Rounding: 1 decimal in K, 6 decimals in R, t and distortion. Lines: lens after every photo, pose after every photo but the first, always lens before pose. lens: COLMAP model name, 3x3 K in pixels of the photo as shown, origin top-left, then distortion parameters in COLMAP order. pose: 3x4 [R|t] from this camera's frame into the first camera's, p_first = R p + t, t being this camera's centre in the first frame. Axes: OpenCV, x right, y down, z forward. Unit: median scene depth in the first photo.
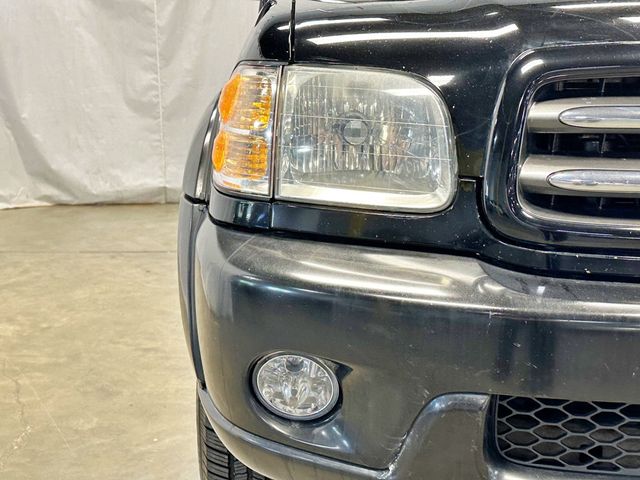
lens RADIAL K [[836.4, 0, 320.0], [0, 836.4, 240.0], [0, 0, 1]] dist [0.218014, -0.496880]
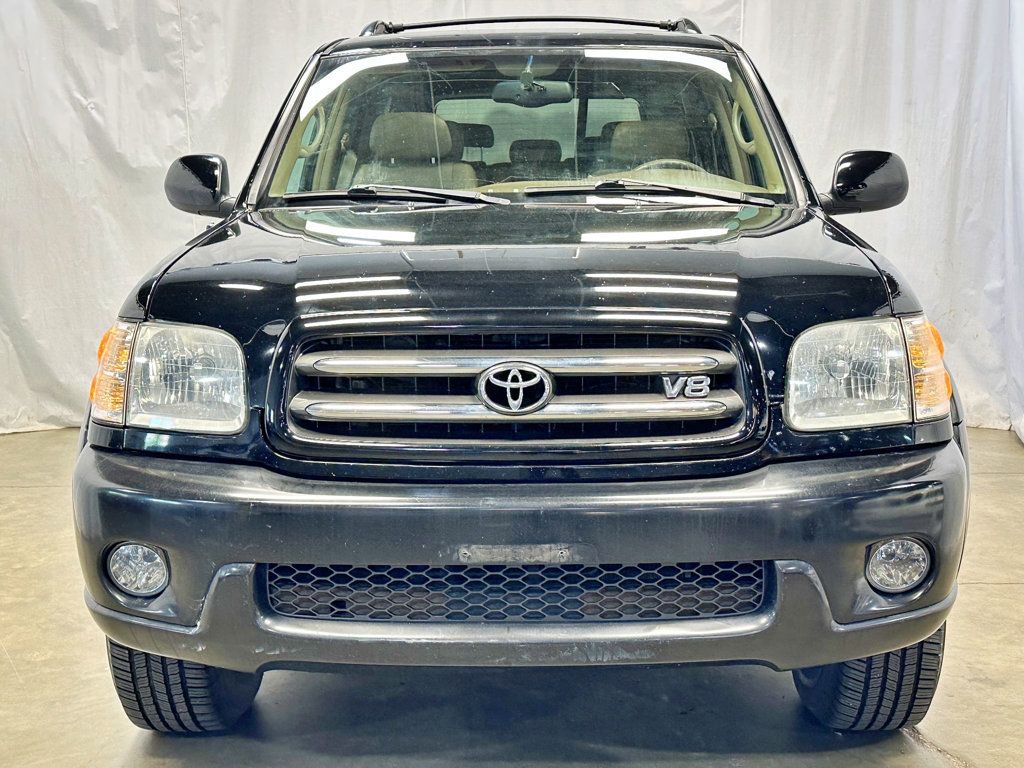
lens RADIAL K [[1338.2, 0, 512.0], [0, 1338.2, 384.0], [0, 0, 1]] dist [0.218014, -0.496880]
pose [[0.999518, -0.016583, -0.026262, 0.299556], [0.014800, 0.997664, -0.066682, 0.017663], [0.027306, 0.066262, 0.997429, -0.542957]]
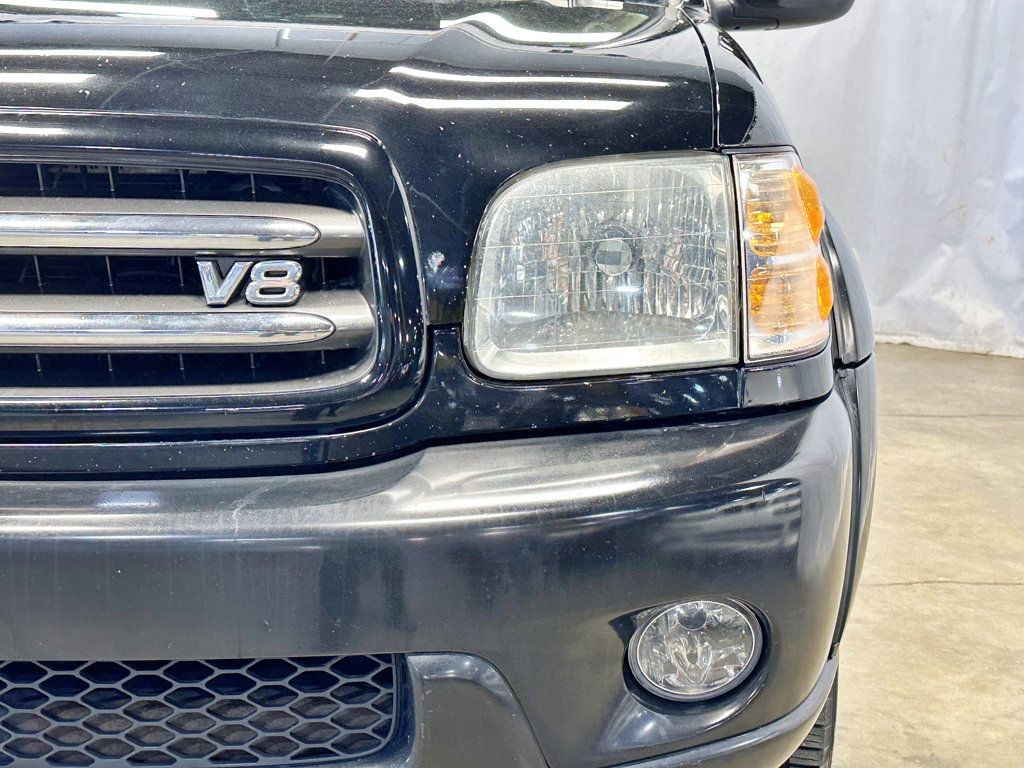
lens RADIAL K [[1338.2, 0, 512.0], [0, 1338.2, 384.0], [0, 0, 1]] dist [0.218014, -0.496880]
pose [[0.998372, 0.005490, -0.056771, 0.521014], [-0.005574, 0.999984, -0.001326, -0.008976], [0.056762, 0.001640, 0.998386, -0.015281]]
